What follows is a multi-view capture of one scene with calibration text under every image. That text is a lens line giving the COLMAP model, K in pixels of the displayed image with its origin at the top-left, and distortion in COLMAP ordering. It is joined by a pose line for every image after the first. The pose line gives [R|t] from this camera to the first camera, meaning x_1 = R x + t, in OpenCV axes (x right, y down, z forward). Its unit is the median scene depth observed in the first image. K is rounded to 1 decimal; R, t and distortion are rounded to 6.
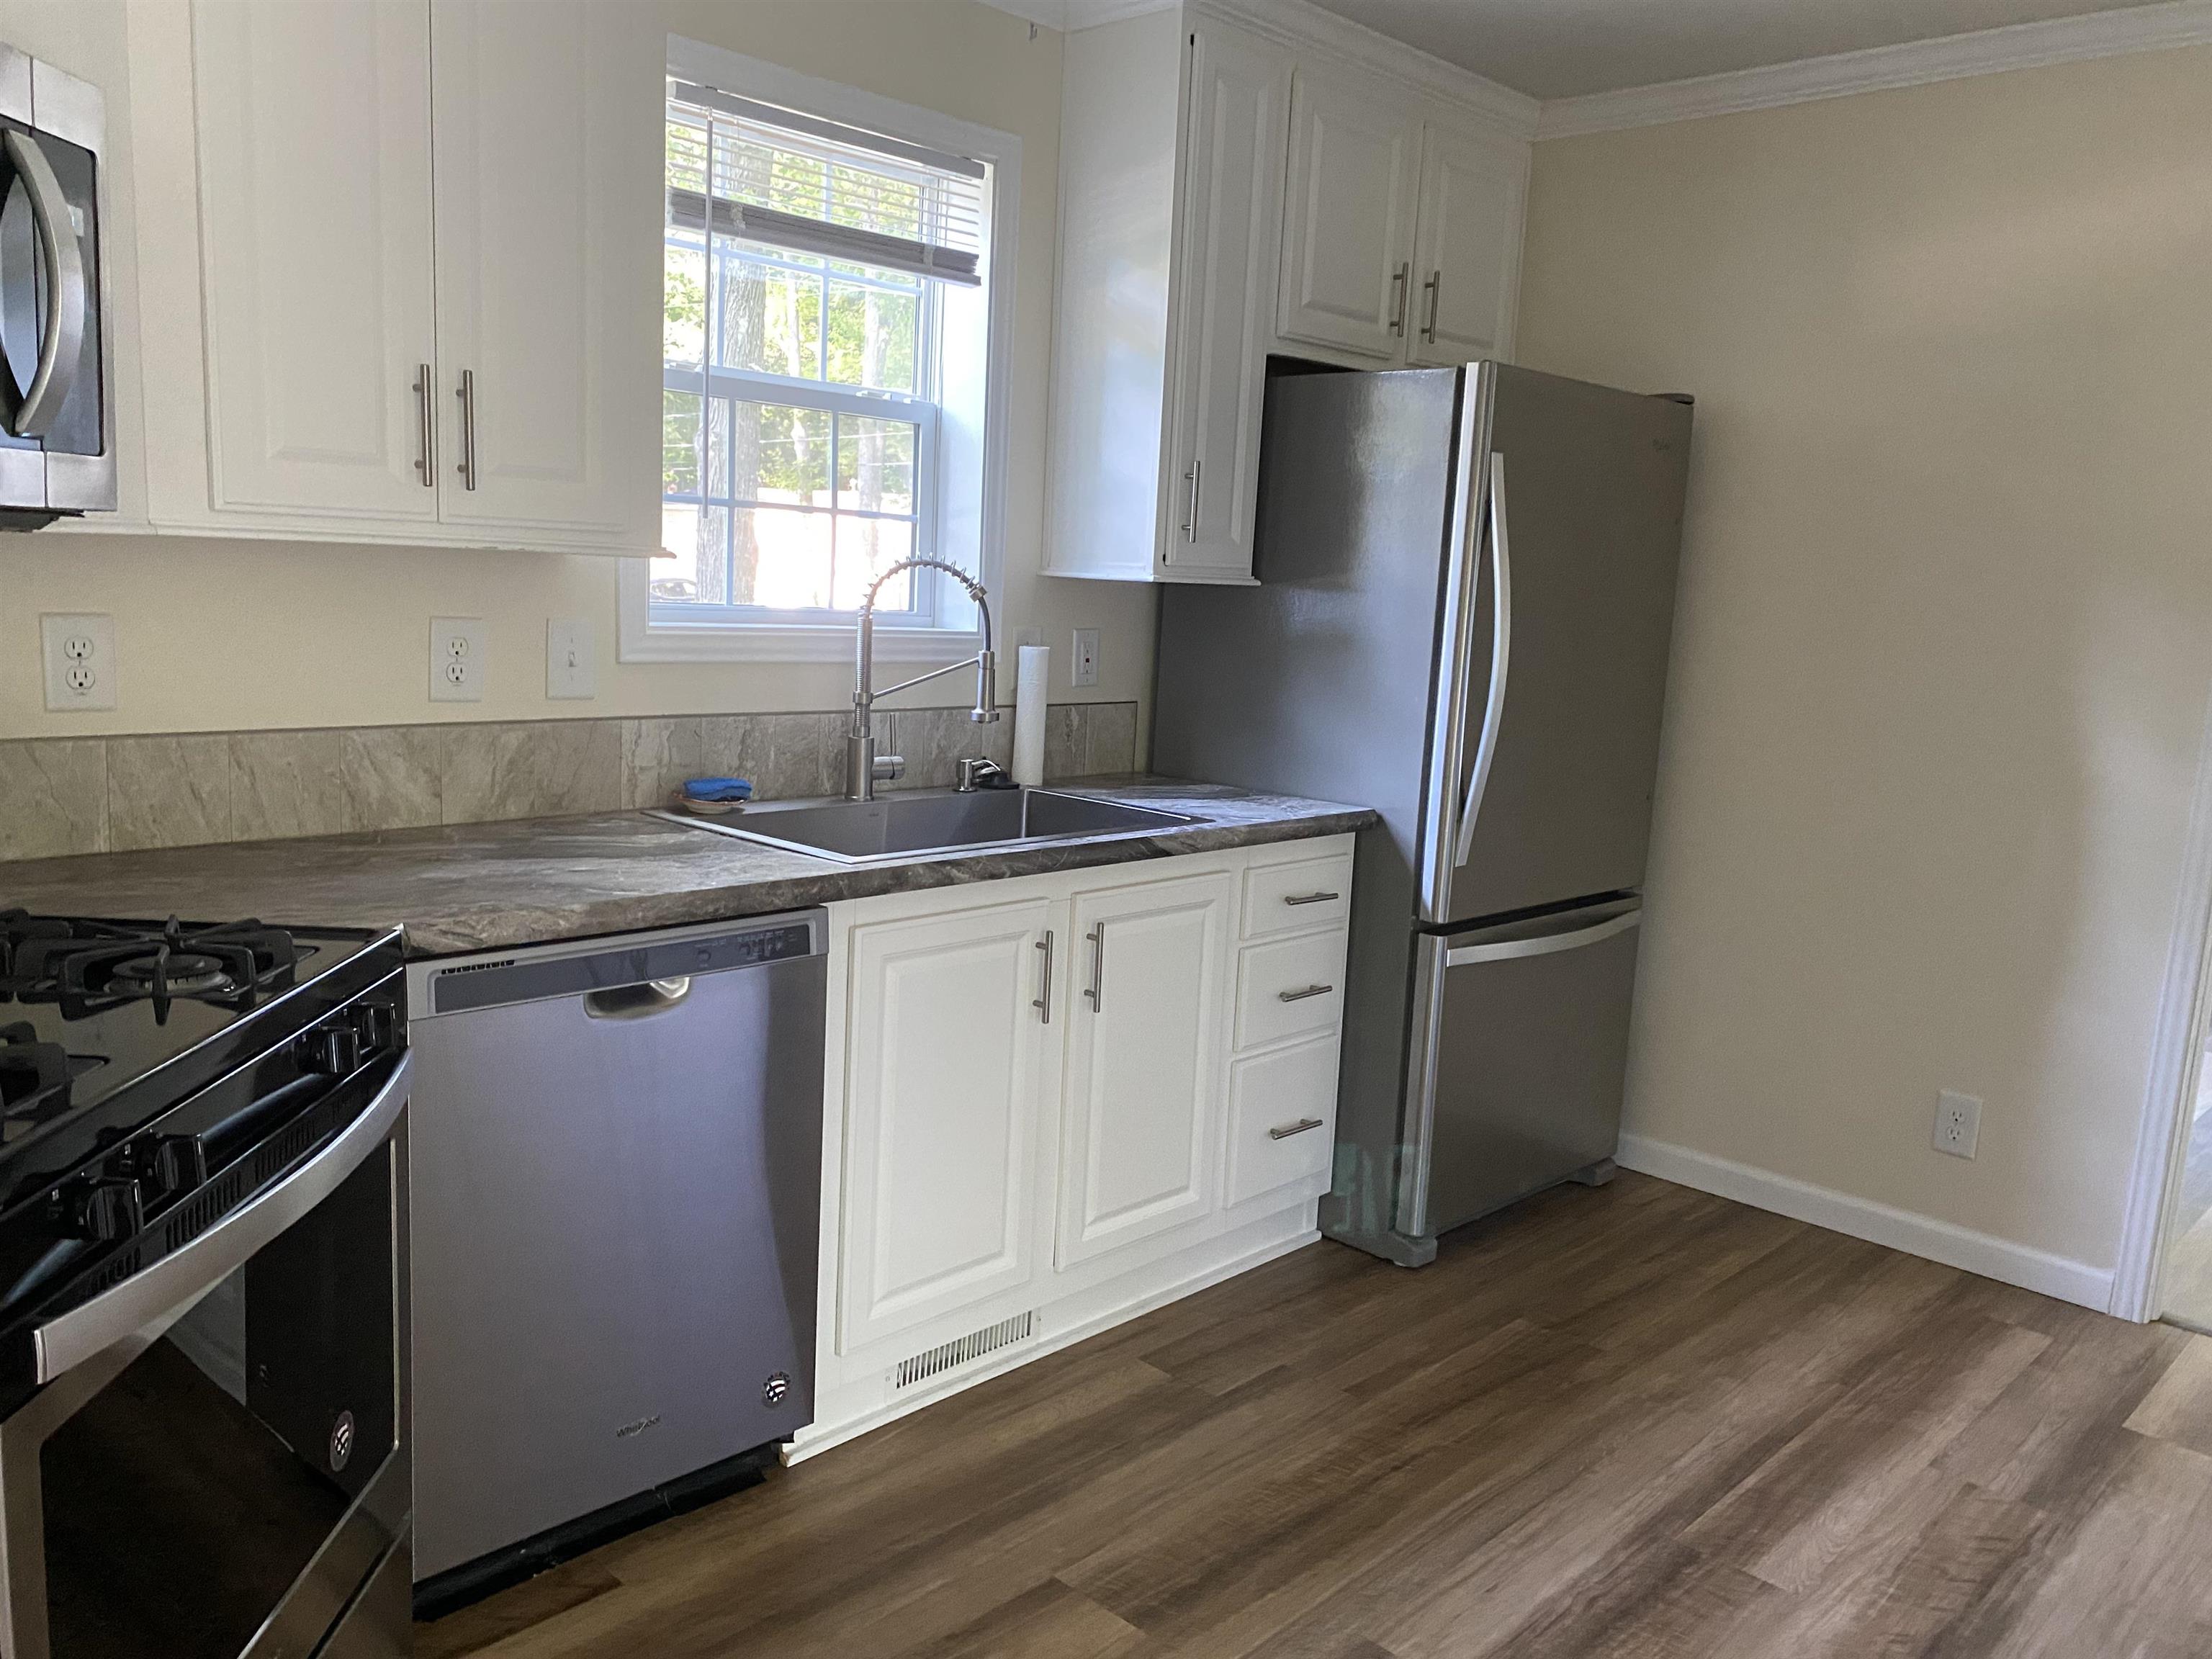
lens RADIAL K [[1681.7, 0, 1109.2], [0, 1681.7, 837.8], [0, 0, 1]] dist [-0.002664, -0.026381]
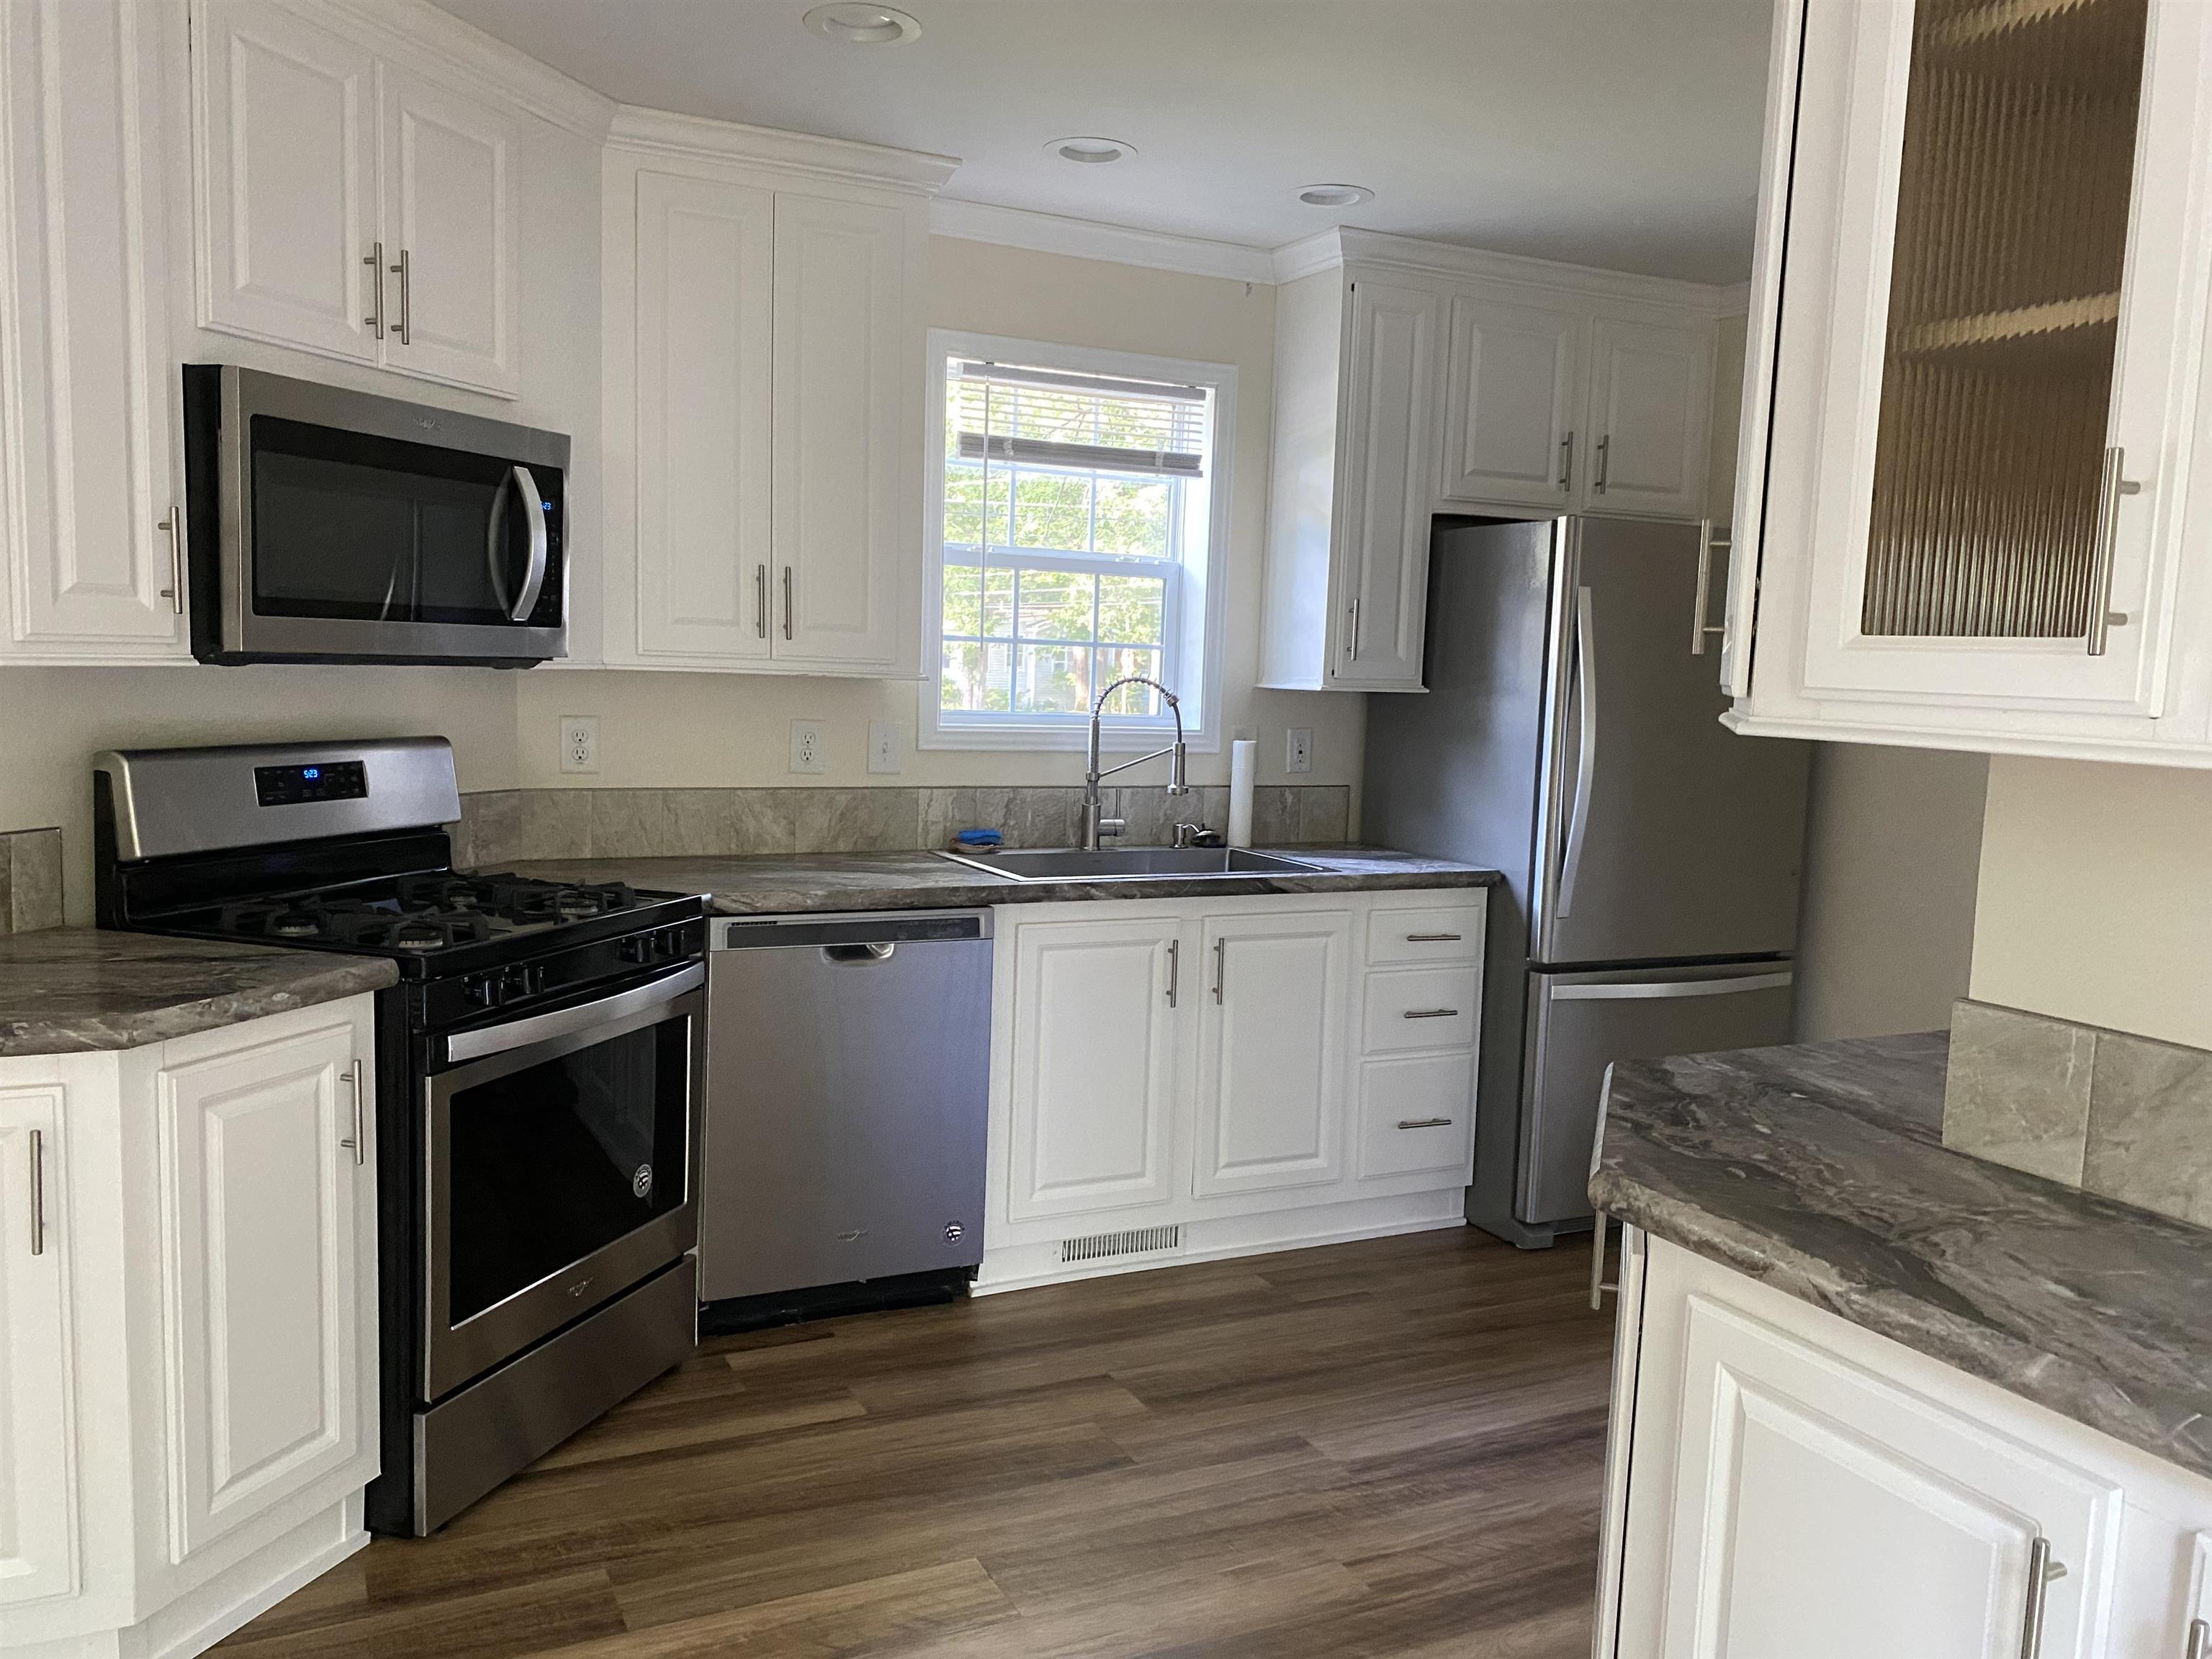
lens RADIAL K [[1681.7, 0, 1105.4], [0, 1681.7, 830.2], [0, 0, 1]] dist [-0.002664, -0.026381]
pose [[0.937121, 0.015948, -0.348640, 0.362112], [-0.041768, 0.996901, -0.066669, 0.055410], [0.346496, 0.077039, 0.934883, -0.304097]]
